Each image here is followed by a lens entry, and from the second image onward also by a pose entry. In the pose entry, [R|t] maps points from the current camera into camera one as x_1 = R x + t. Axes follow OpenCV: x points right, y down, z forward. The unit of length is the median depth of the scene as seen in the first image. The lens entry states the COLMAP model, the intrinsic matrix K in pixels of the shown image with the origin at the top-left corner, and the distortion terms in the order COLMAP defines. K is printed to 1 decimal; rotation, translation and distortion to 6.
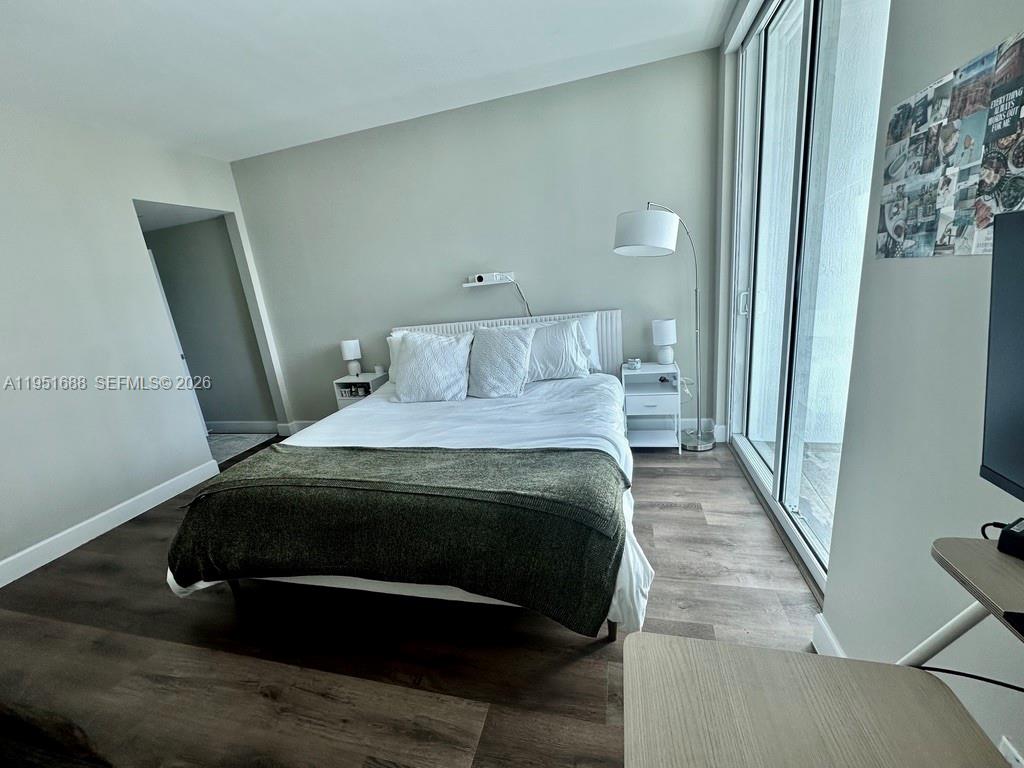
lens RADIAL K [[411.3, 0, 512.0], [0, 411.3, 384.0], [0, 0, 1]] dist [0.000179, -0.000051]
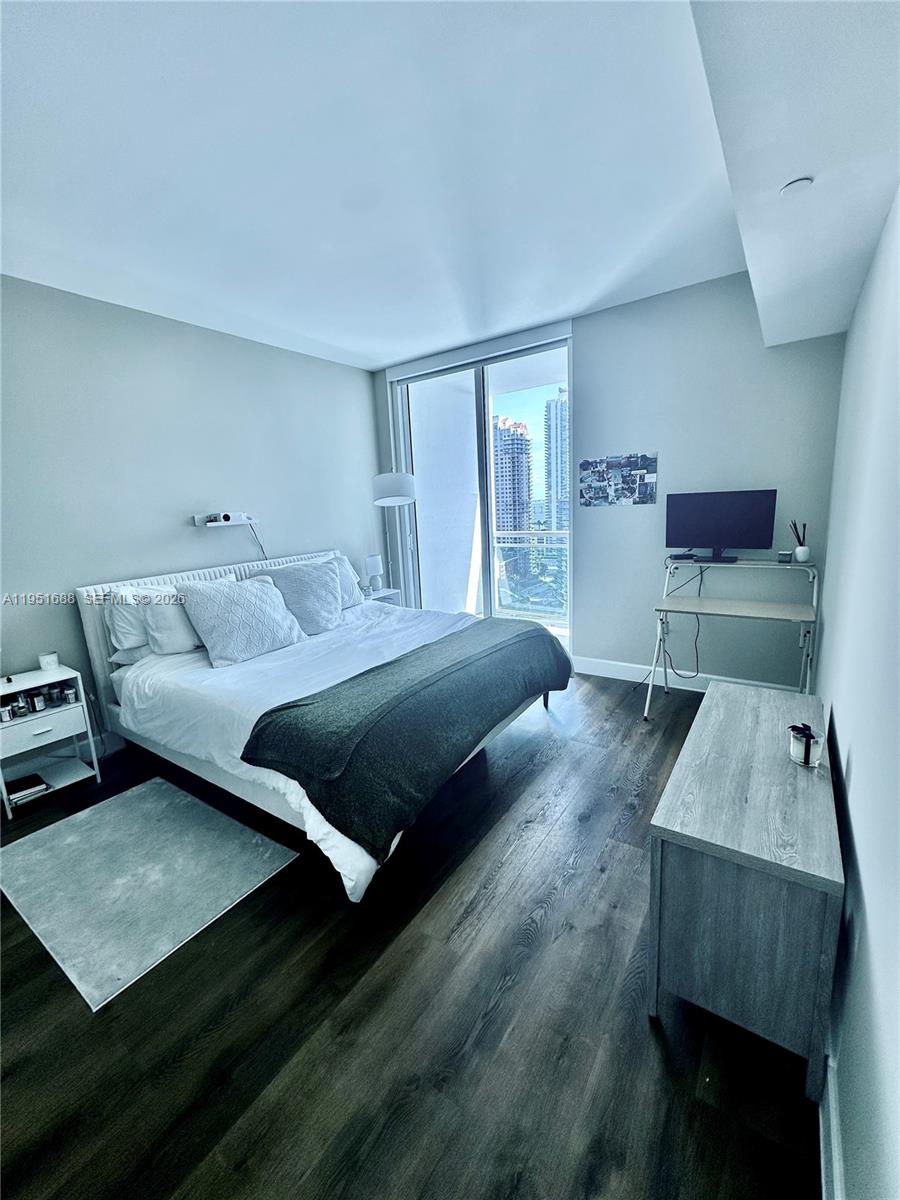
lens RADIAL K [[482.0, 0, 450.0], [0, 482.0, 600.0], [0, 0, 1]] dist [0.000179, -0.000051]
pose [[0.341592, -0.103827, 0.934096, -1.528263], [0.253645, 0.967185, 0.014748, 0.029097], [-0.904975, 0.231891, 0.356718, 0.431234]]
